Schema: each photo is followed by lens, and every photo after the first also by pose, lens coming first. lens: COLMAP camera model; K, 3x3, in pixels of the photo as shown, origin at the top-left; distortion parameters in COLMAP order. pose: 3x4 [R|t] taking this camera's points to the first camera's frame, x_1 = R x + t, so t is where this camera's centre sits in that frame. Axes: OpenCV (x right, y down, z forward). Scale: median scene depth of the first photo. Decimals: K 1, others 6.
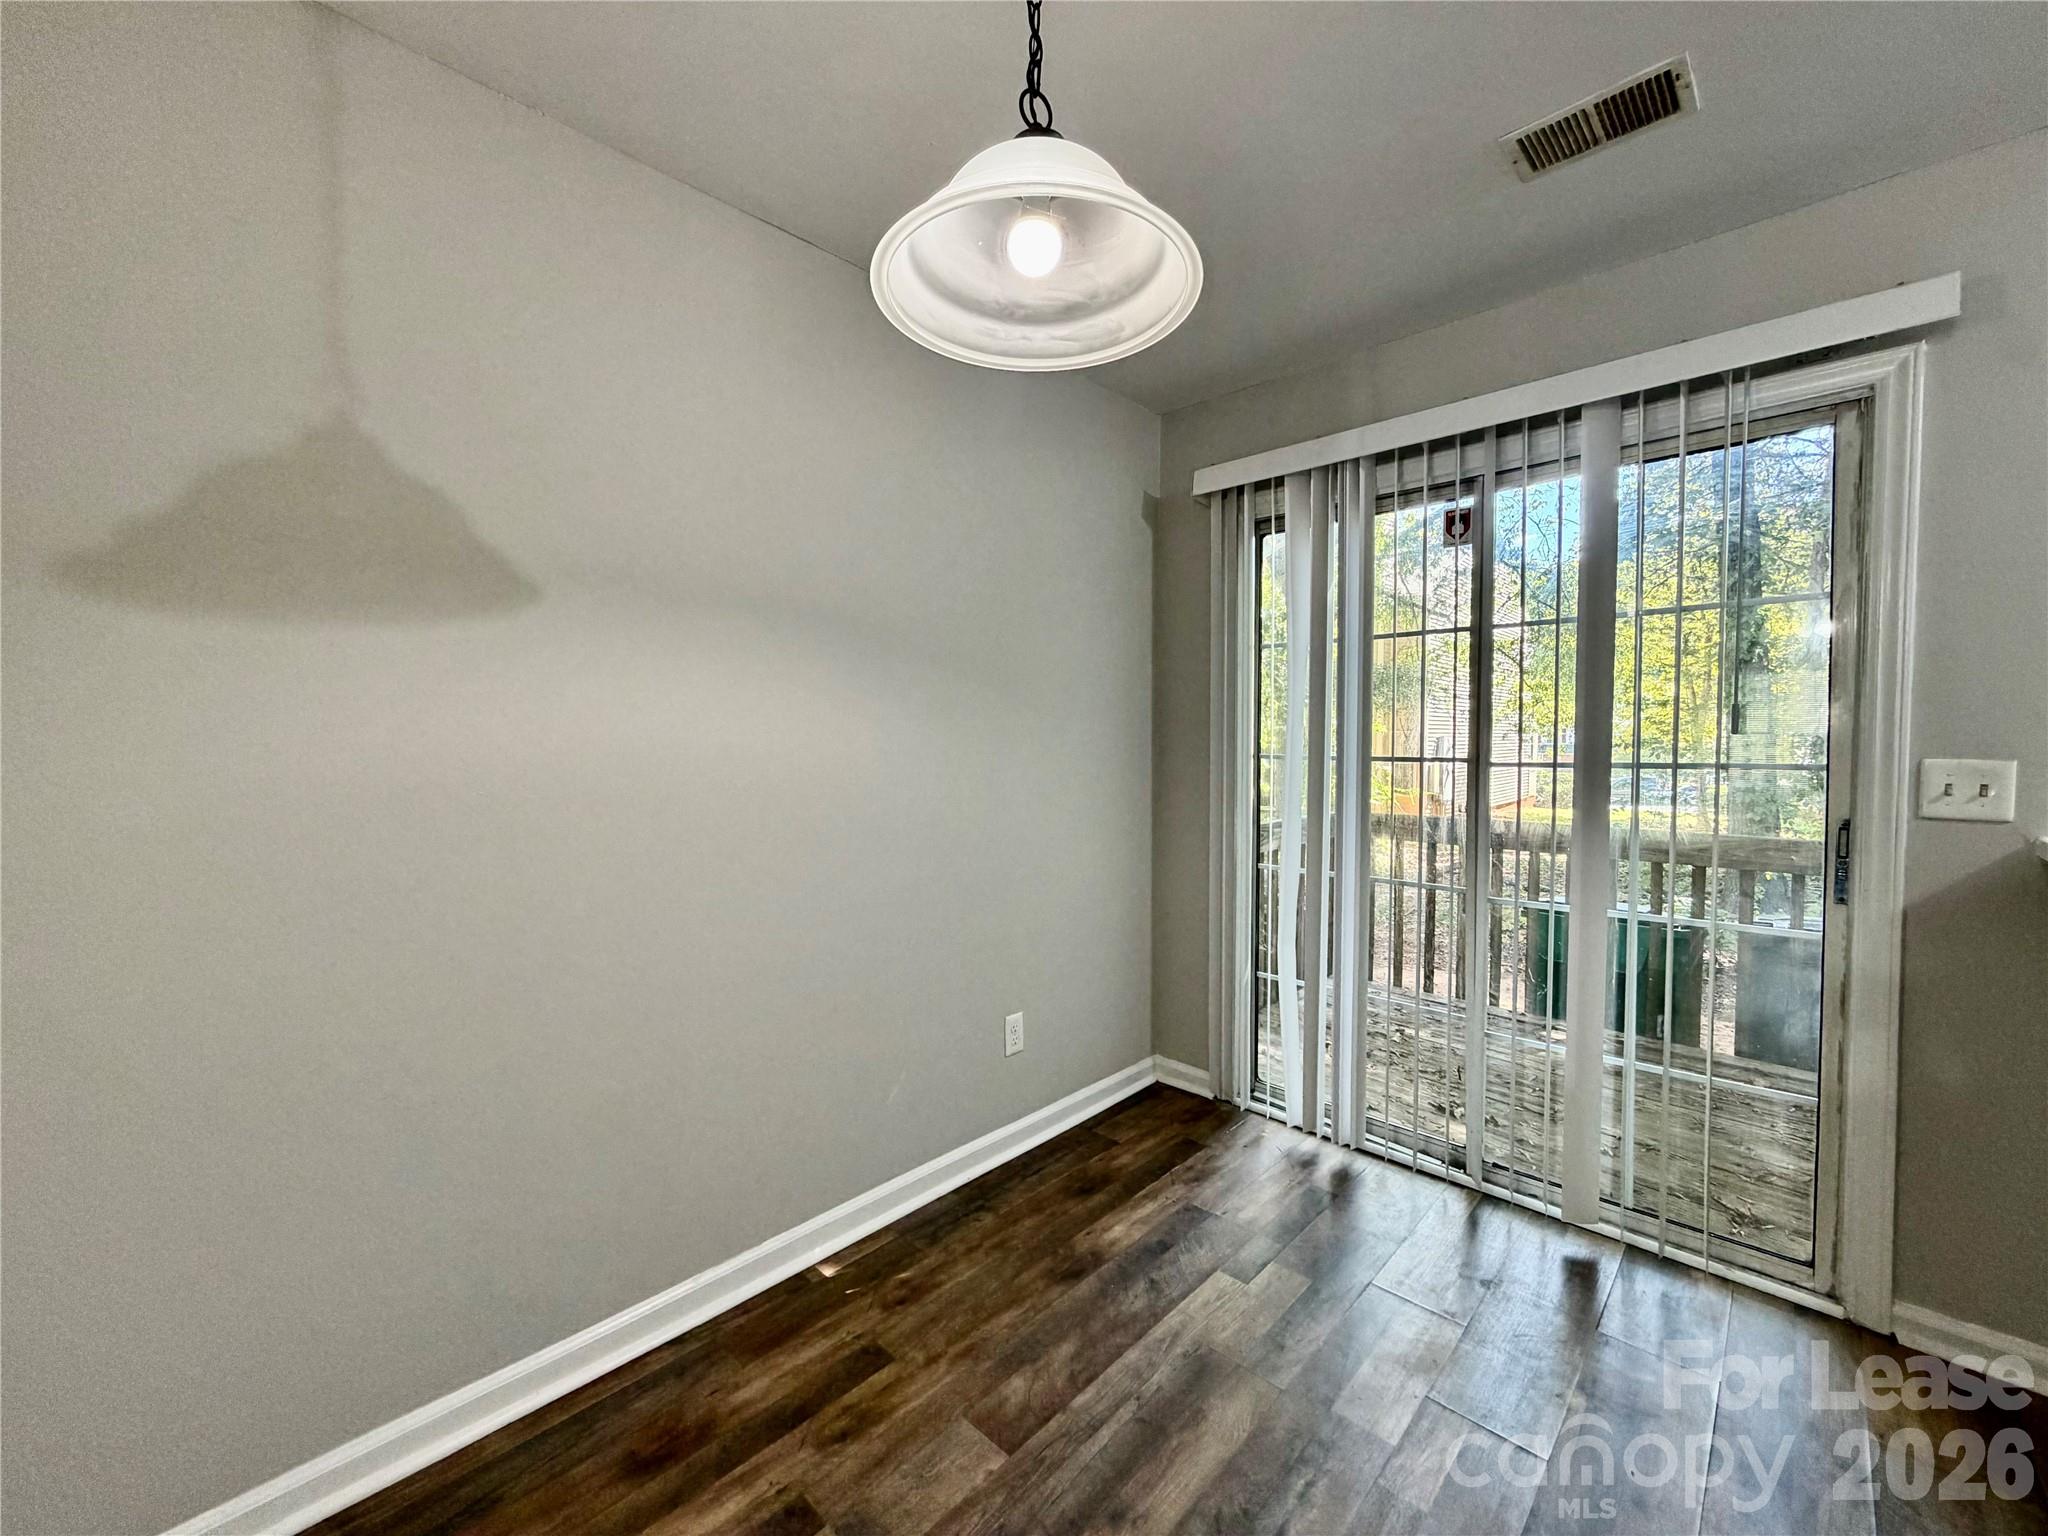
lens RADIAL K [[814.1, 0, 1023.8], [0, 814.1, 769.8], [0, 0, 1]] dist [0.000740, -0.000136]
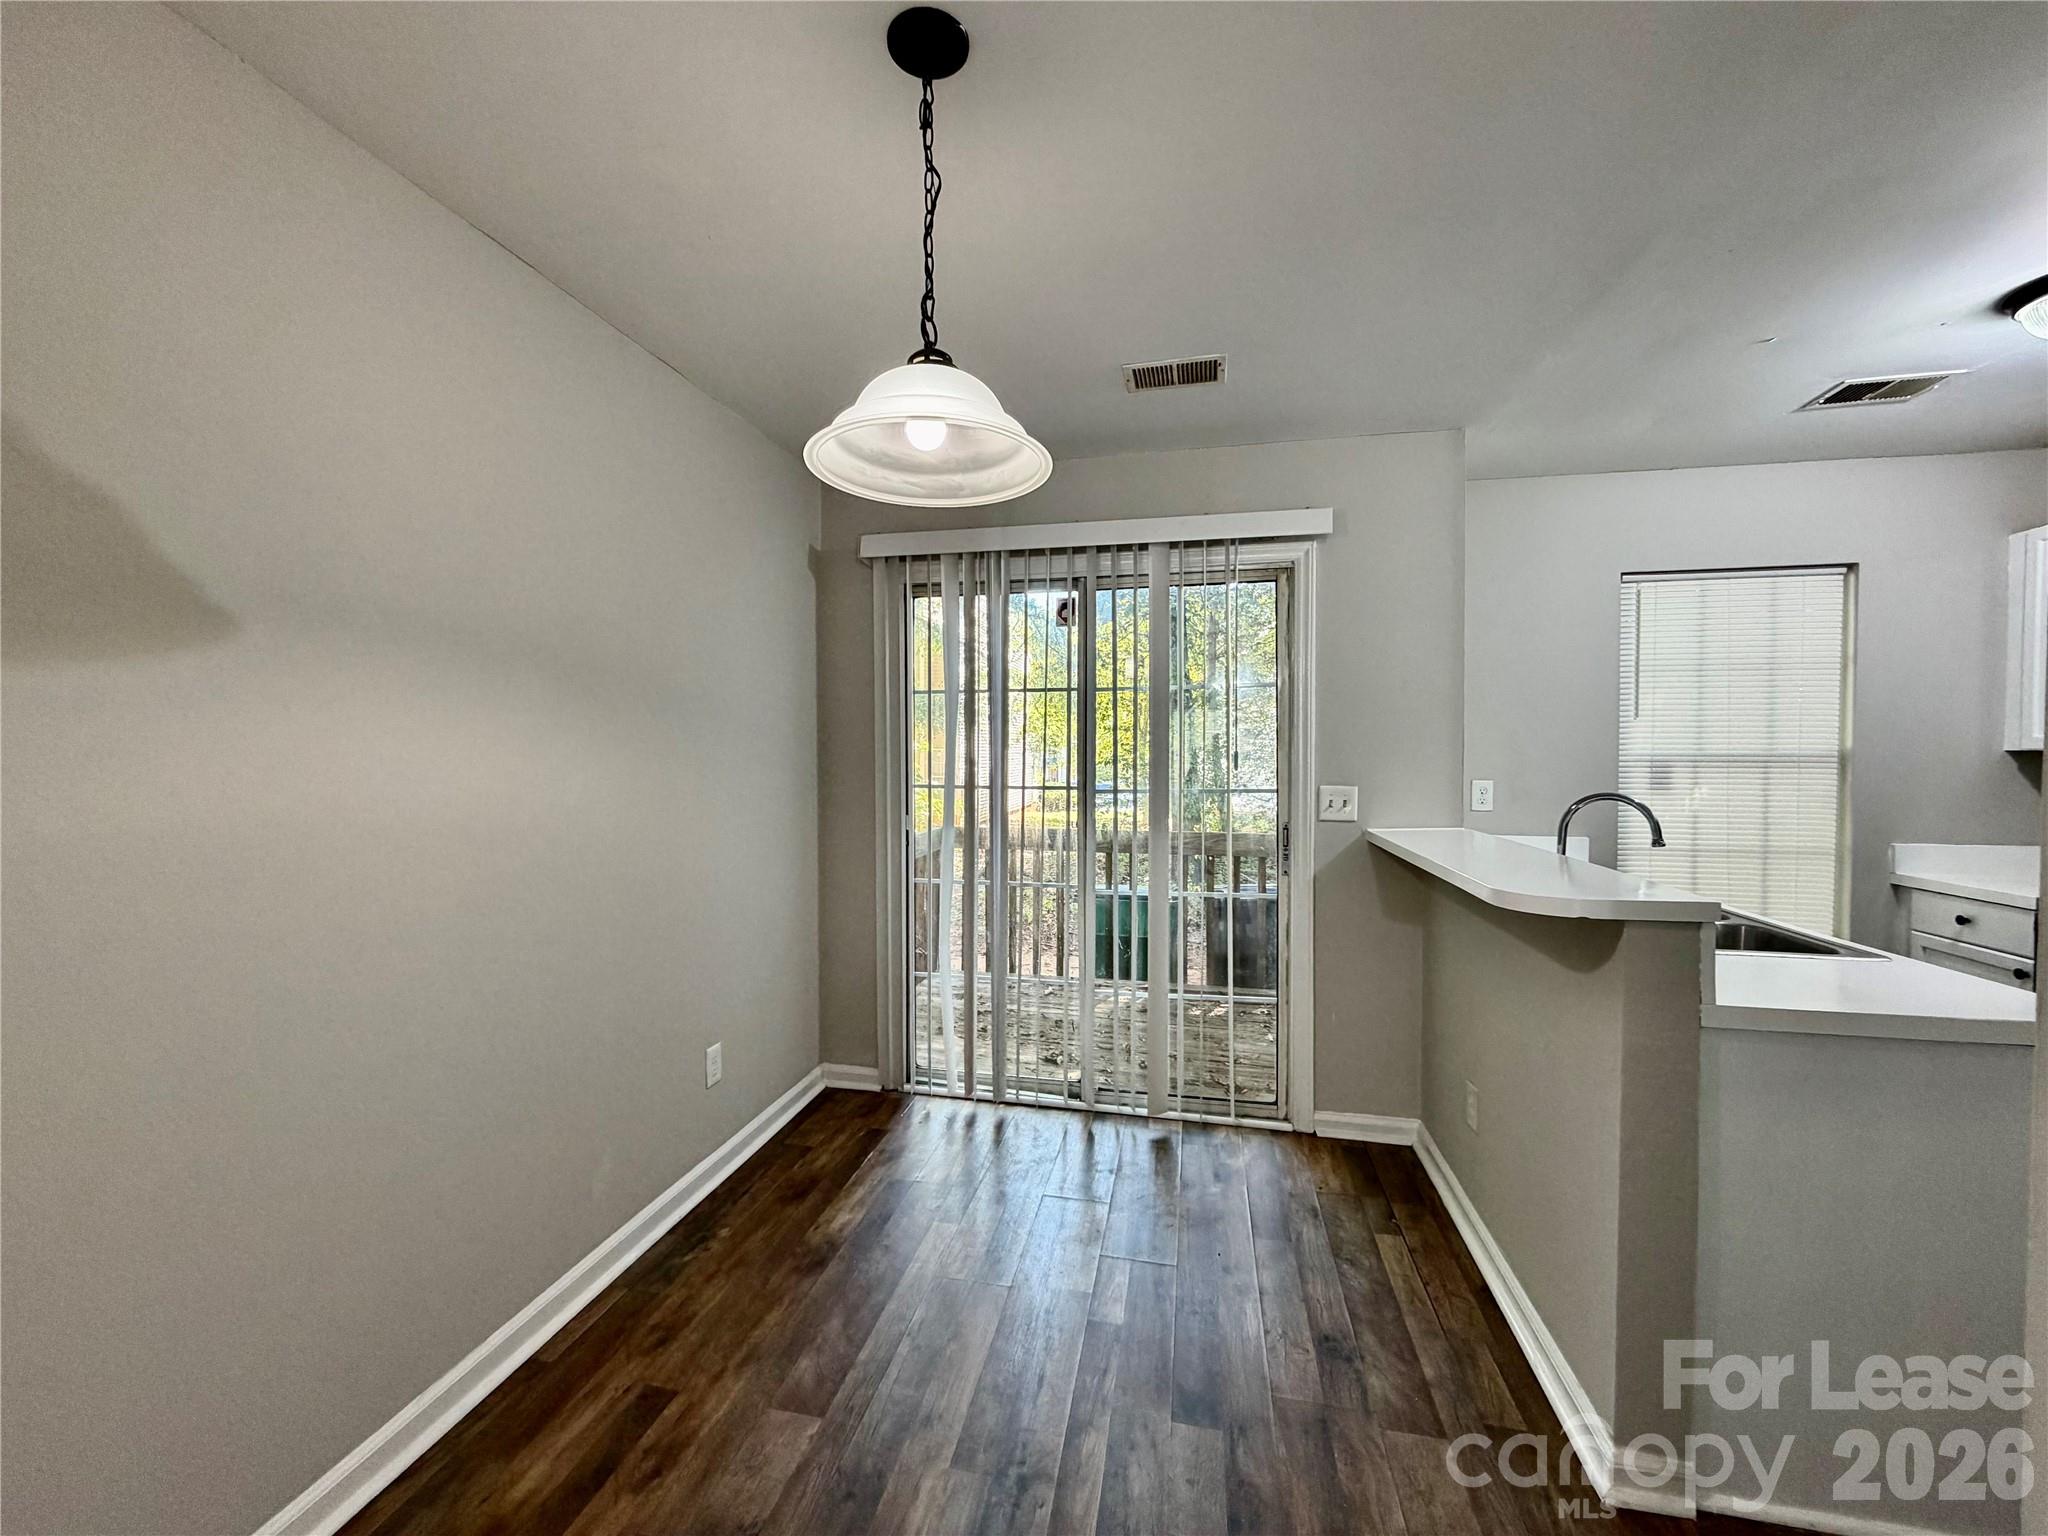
lens RADIAL K [[814.1, 0, 1021.5], [0, 814.1, 767.7], [0, 0, 1]] dist [0.000740, -0.000136]
pose [[0.850095, -0.008704, 0.526557, -0.253951], [0.018975, 0.999720, -0.014110, -0.030690], [-0.526287, 0.021986, 0.850023, -0.091733]]
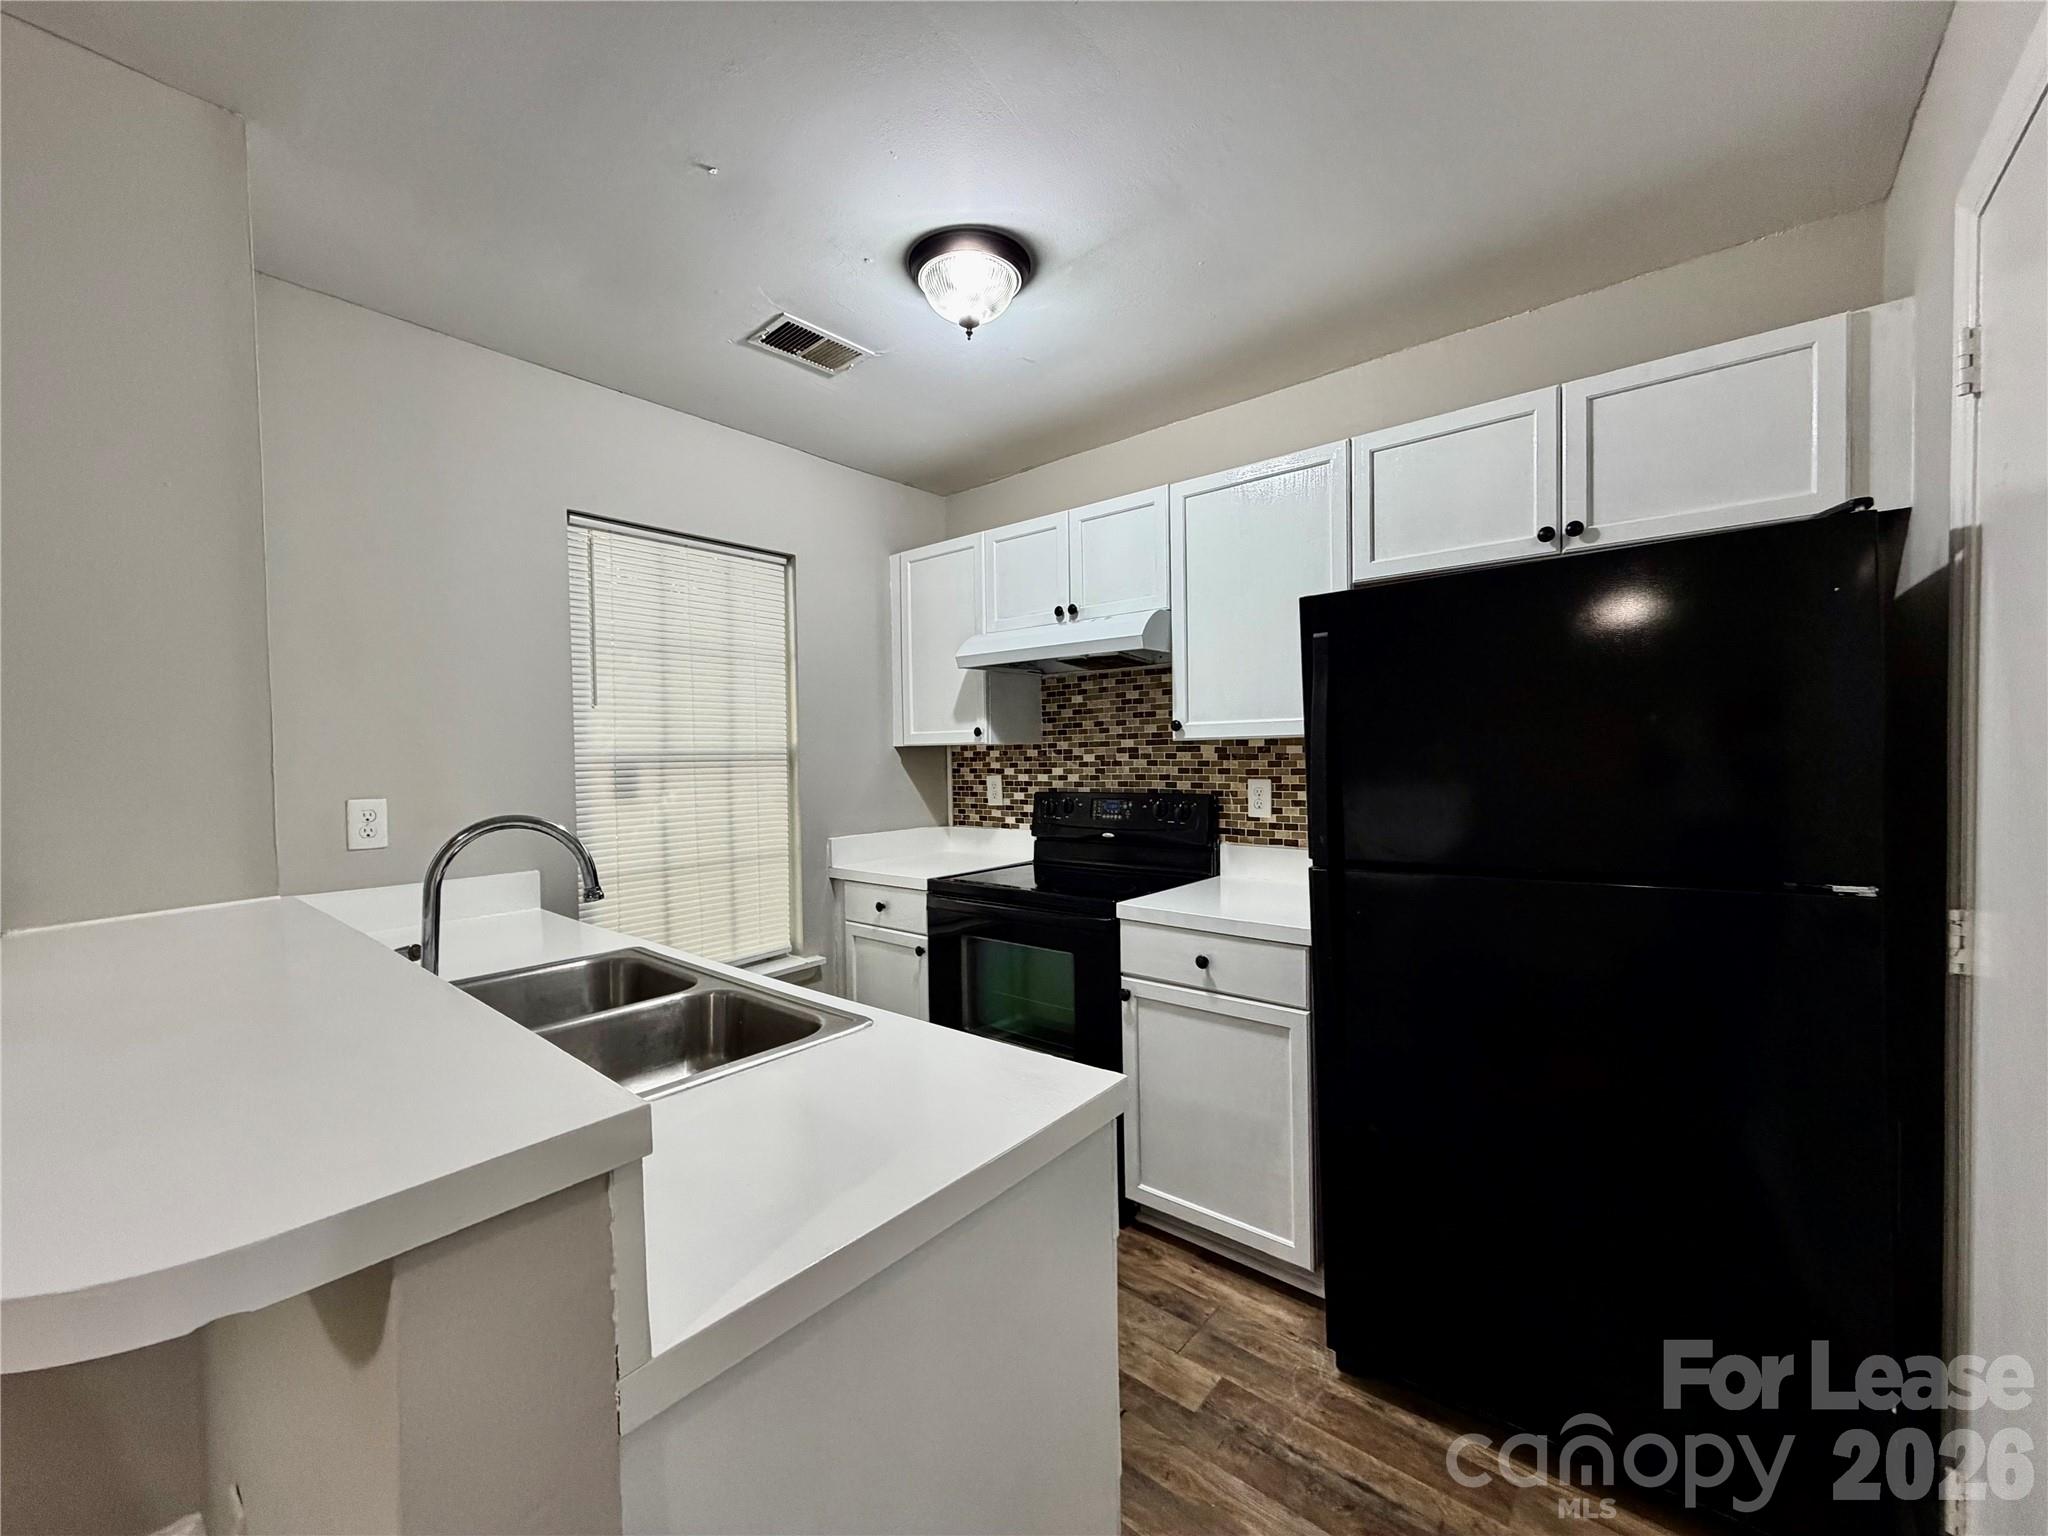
lens RADIAL K [[814.1, 0, 1017.8], [0, 814.1, 776.1], [0, 0, 1]] dist [0.000740, -0.000136]
pose [[-0.066465, -0.027251, 0.997417, 0.327405], [0.053537, 0.998090, 0.030837, -0.026751], [-0.996351, 0.055448, -0.064879, 0.074448]]
